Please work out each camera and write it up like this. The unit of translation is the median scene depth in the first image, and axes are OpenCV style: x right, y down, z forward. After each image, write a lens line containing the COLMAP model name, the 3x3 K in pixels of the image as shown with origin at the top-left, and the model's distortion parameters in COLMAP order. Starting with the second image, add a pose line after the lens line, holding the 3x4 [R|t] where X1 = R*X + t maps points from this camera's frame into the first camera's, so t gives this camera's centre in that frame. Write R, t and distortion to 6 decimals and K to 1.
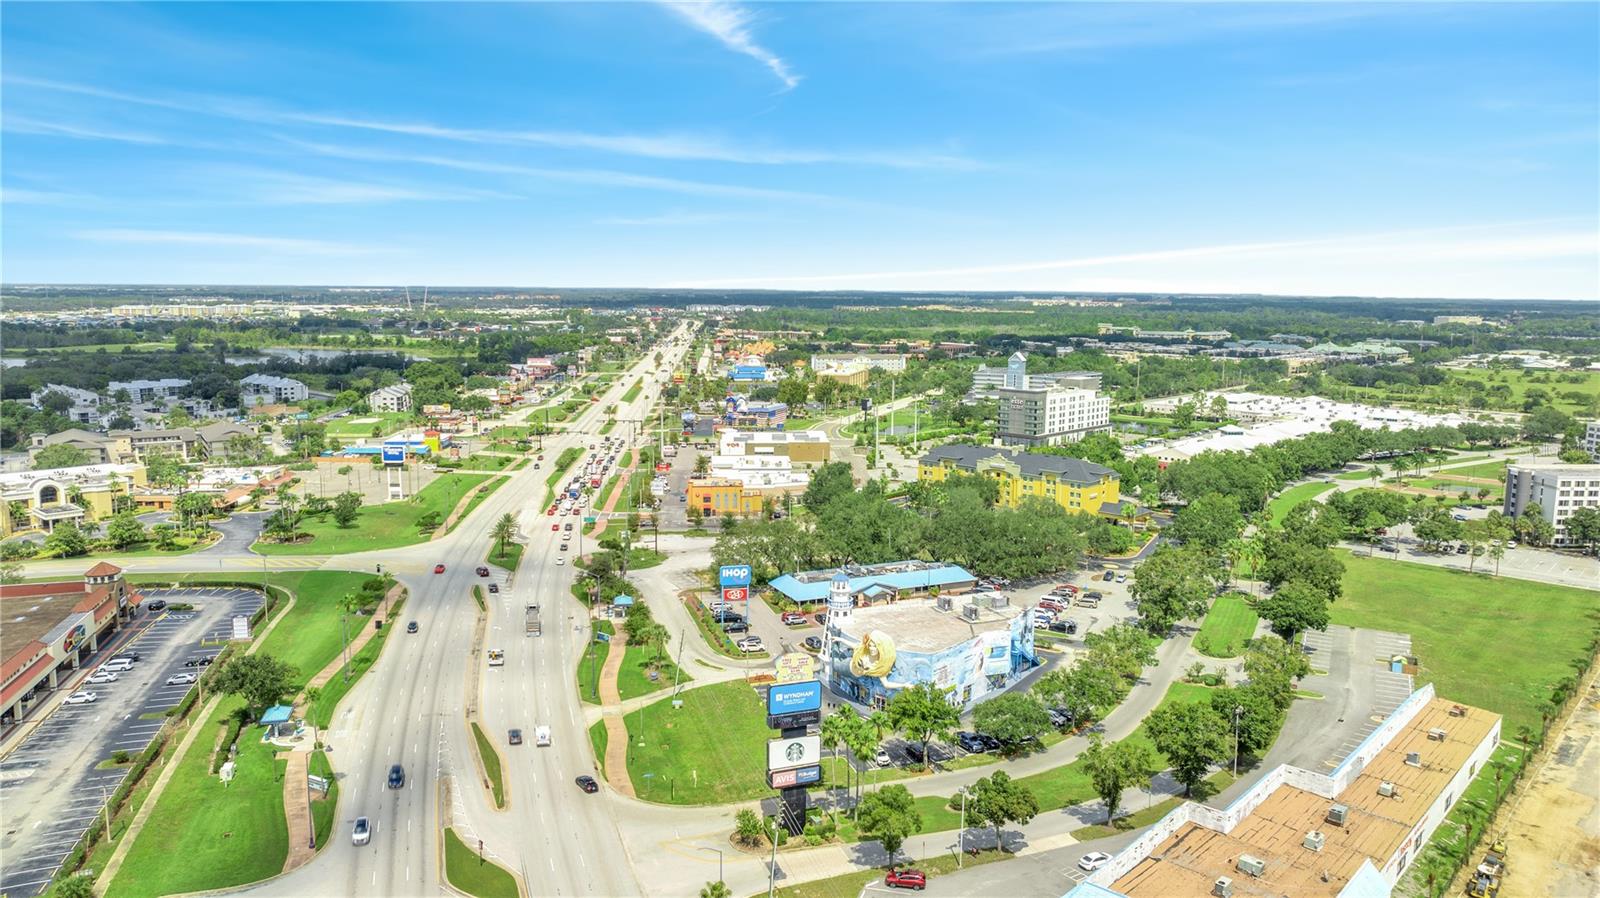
lens RADIAL K [[1129.4, 0, 801.3], [0, 1129.4, 452.0], [0, 0, 1]] dist [-0.024433, 0.024215]
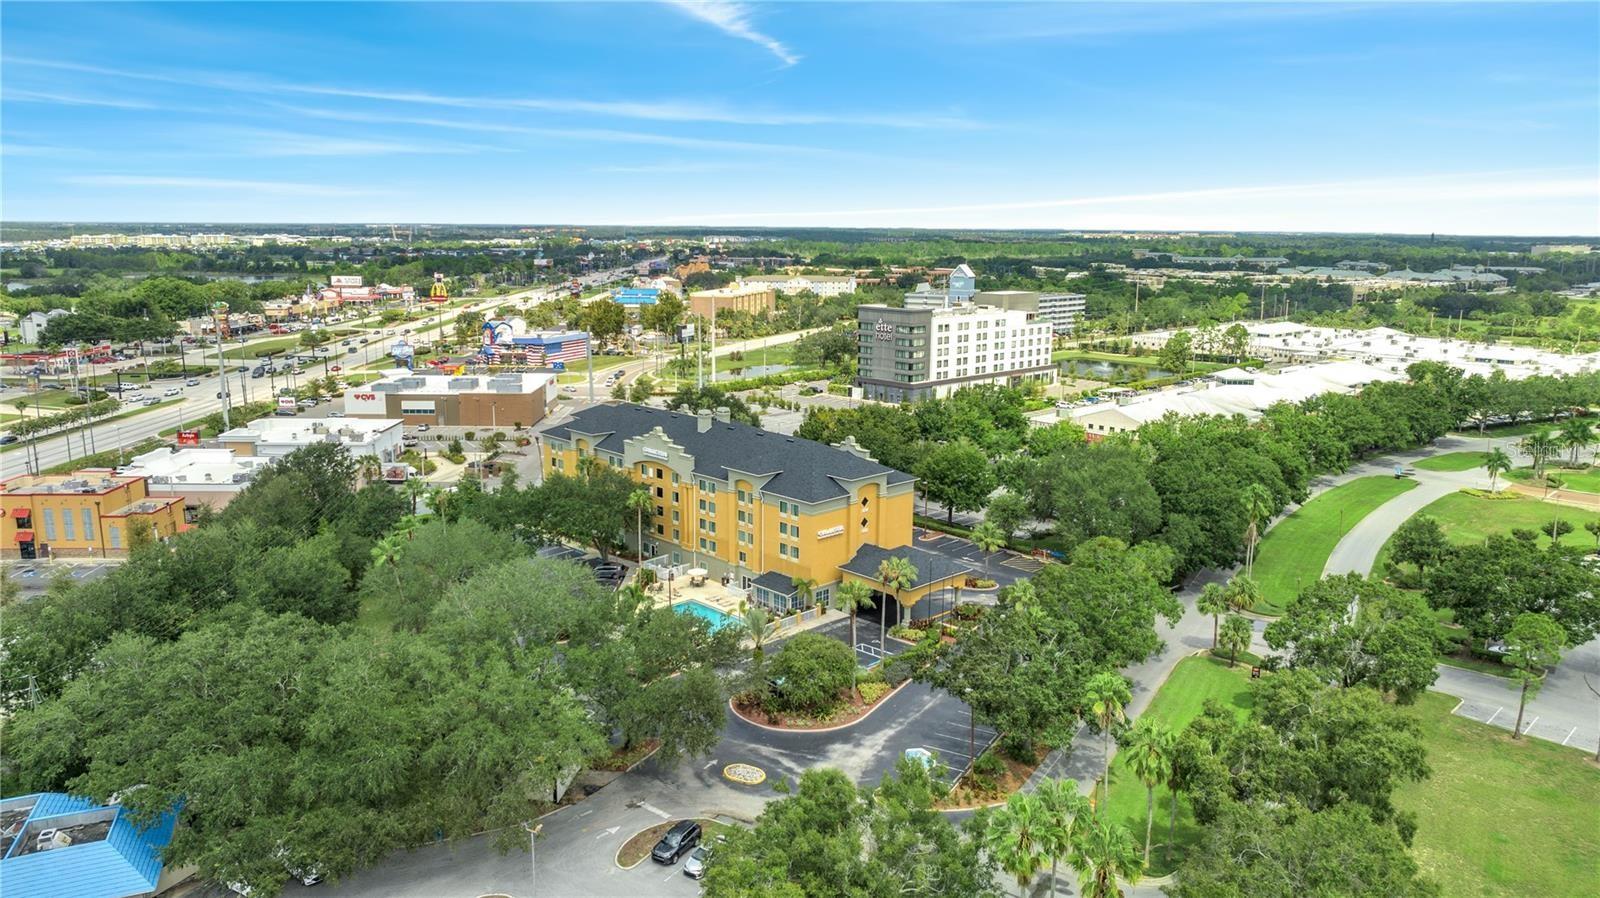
lens RADIAL K [[1129.4, 0, 802.8], [0, 1129.4, 450.7], [0, 0, 1]] dist [-0.024433, 0.024215]
pose [[0.998687, 0.009032, -0.050430, 0.172453], [-0.006450, 0.998671, 0.051131, -0.008577], [0.050824, -0.050739, 0.997418, 0.369519]]
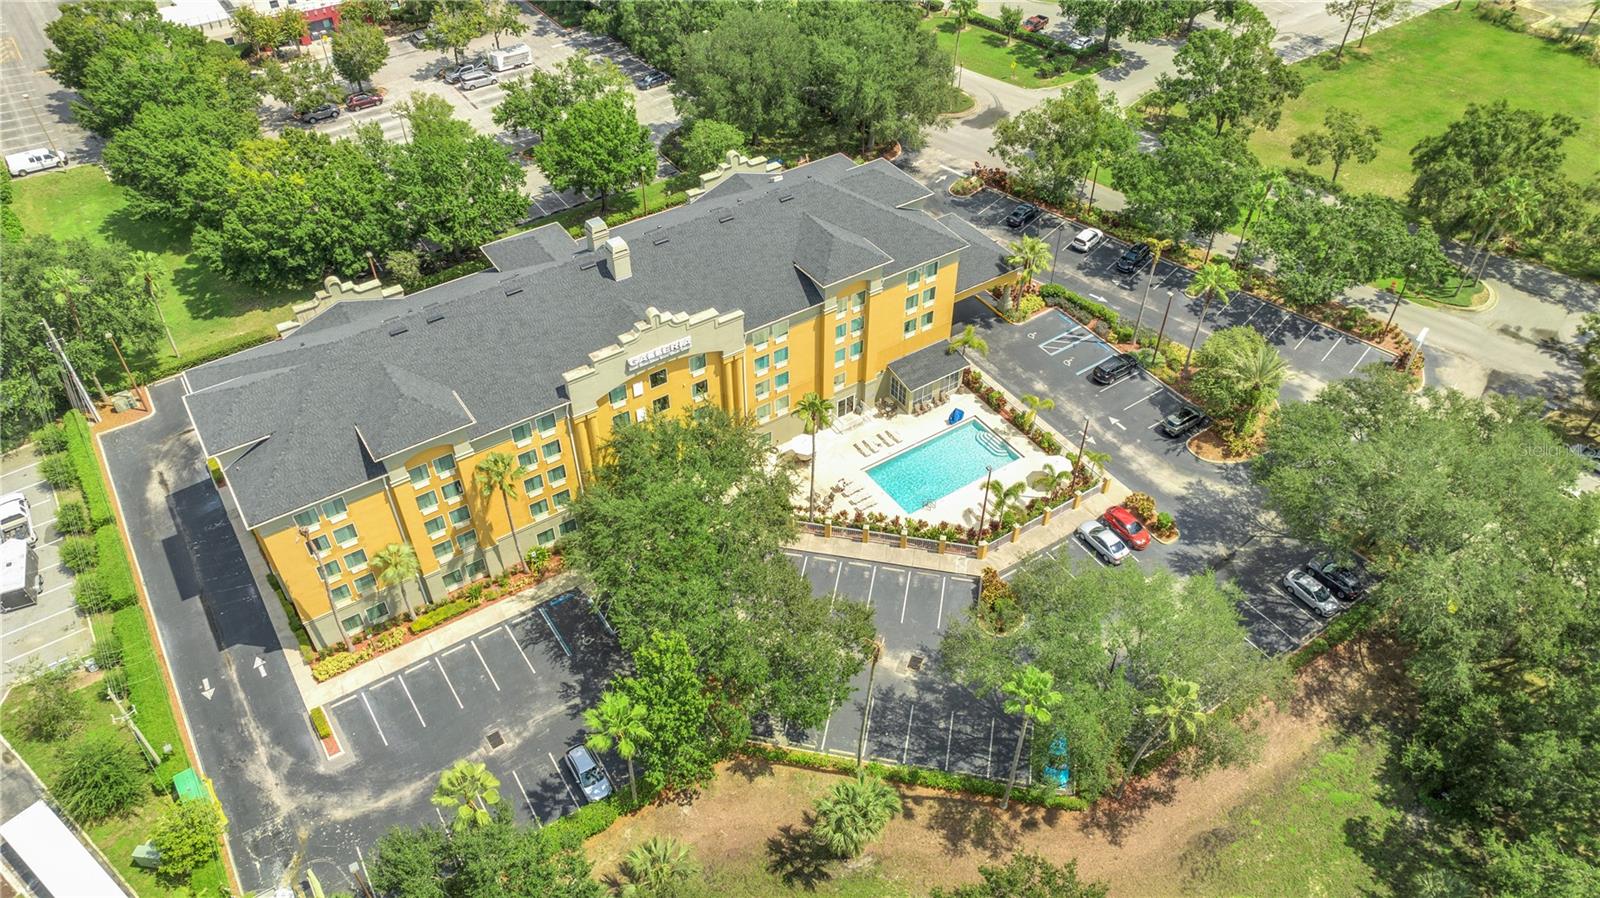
lens RADIAL K [[1129.4, 0, 805.4], [0, 1129.4, 453.5], [0, 0, 1]] dist [-0.024433, 0.024215]
pose [[0.229383, -0.672867, 0.703302, -0.007177], [0.143386, 0.738045, 0.659341, -0.089332], [-0.962717, -0.050399, 0.265775, 0.605708]]
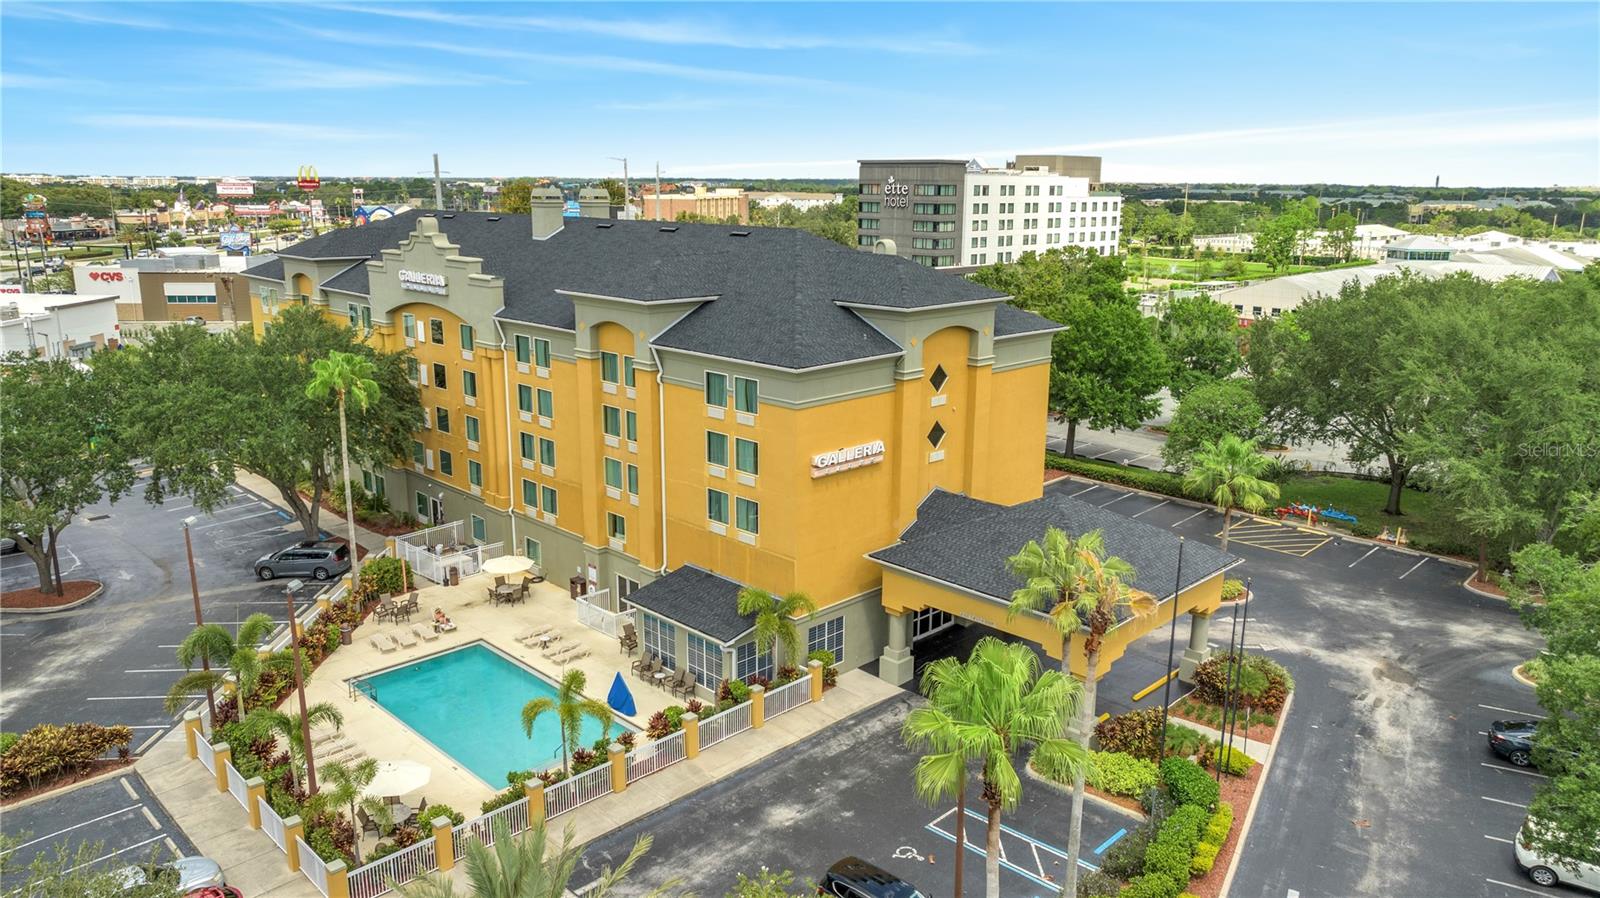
lens RADIAL K [[1129.4, 0, 799.1], [0, 1129.4, 453.6], [0, 0, 1]] dist [-0.024433, 0.024215]
pose [[0.999281, 0.006548, -0.037353, 0.165005], [-0.003117, 0.995830, 0.091176, 0.015687], [0.037794, -0.090994, 0.995134, 0.544028]]
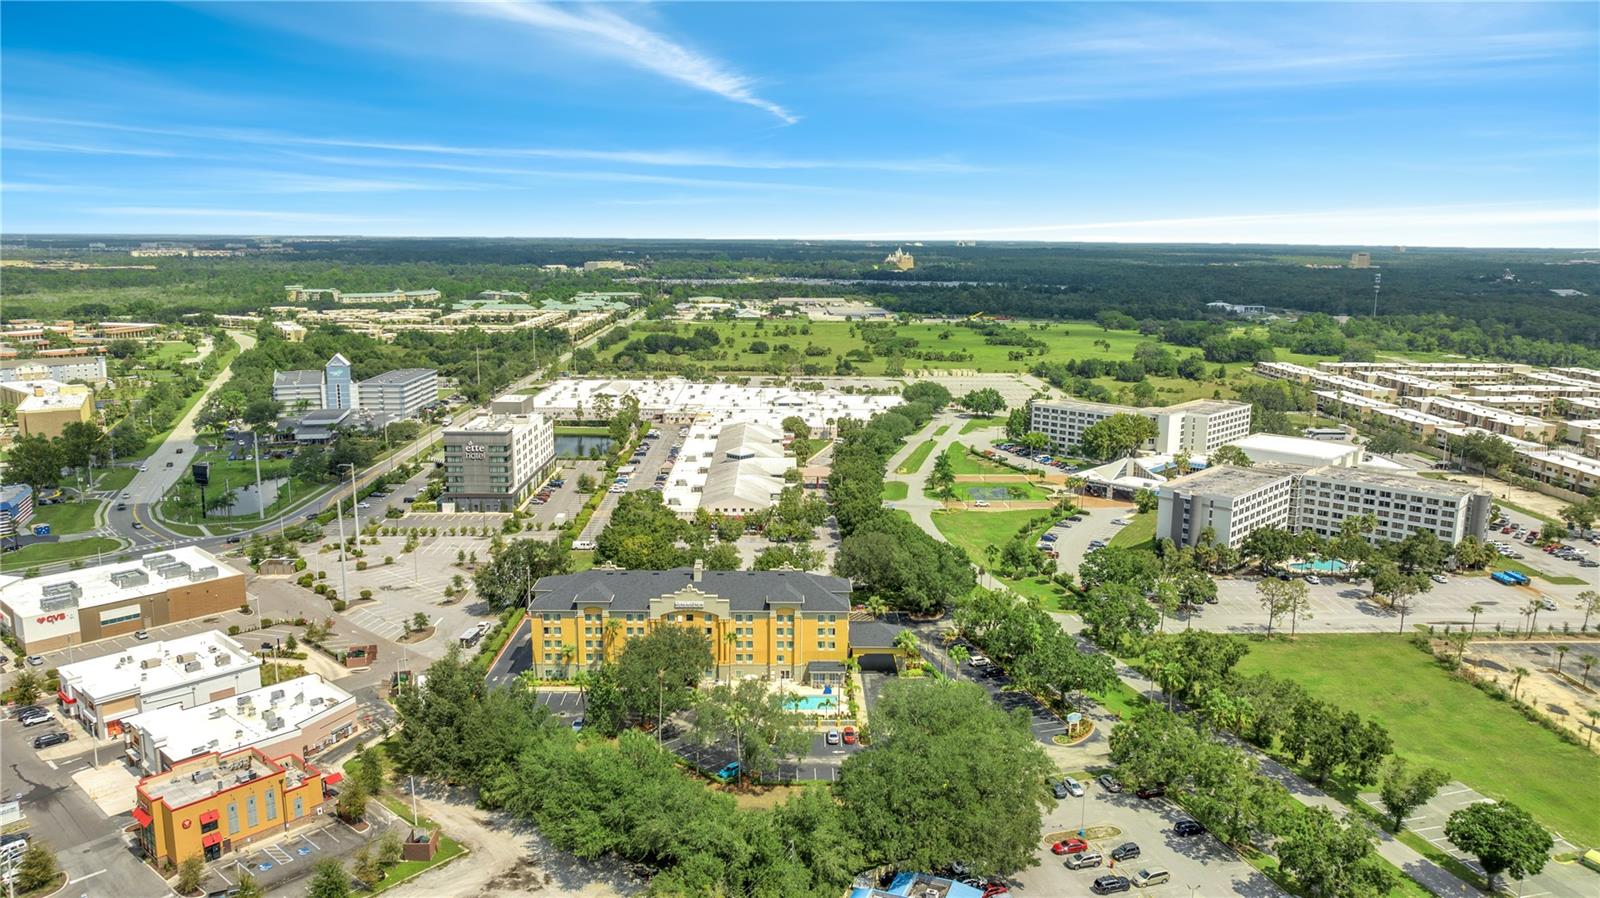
lens RADIAL K [[1129.4, 0, 801.9], [0, 1129.4, 435.8], [0, 0, 1]] dist [-0.024433, 0.024215]
pose [[0.725019, -0.127162, 0.676888, -0.130940], [0.101576, 0.991803, 0.077524, -0.083144], [-0.681198, 0.012549, 0.731992, 0.333000]]
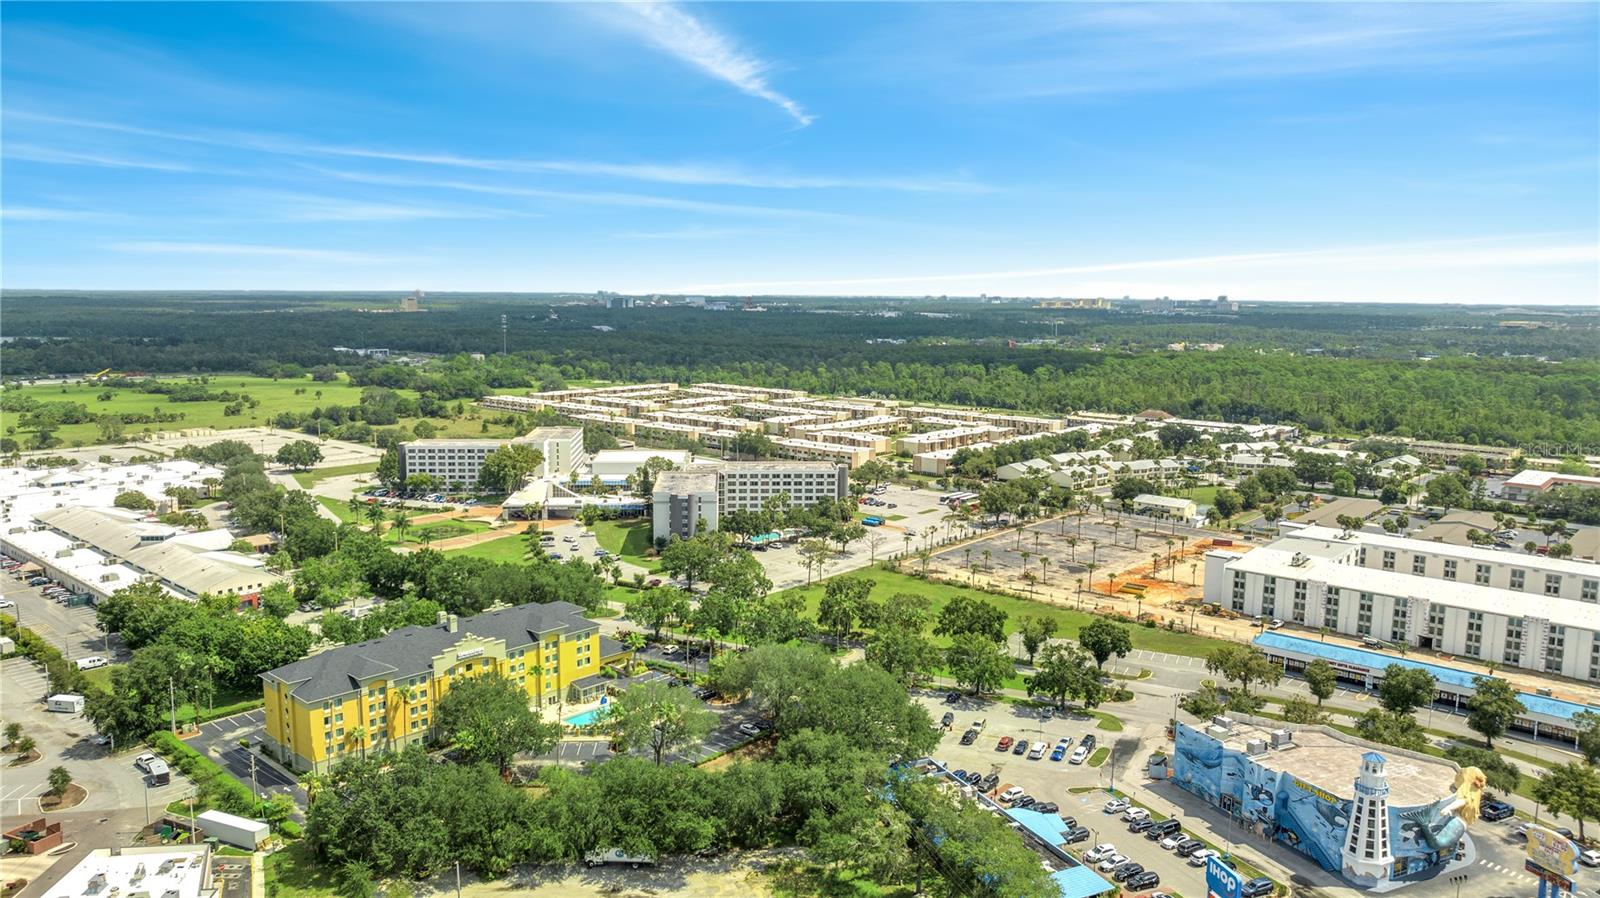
lens RADIAL K [[1129.4, 0, 797.8], [0, 1129.4, 457.8], [0, 0, 1]] dist [-0.024433, 0.024215]
pose [[-0.009422, -0.159973, 0.987076, -0.281531], [0.138516, 0.977395, 0.159727, -0.111568], [-0.990315, 0.138231, 0.012950, 0.538141]]
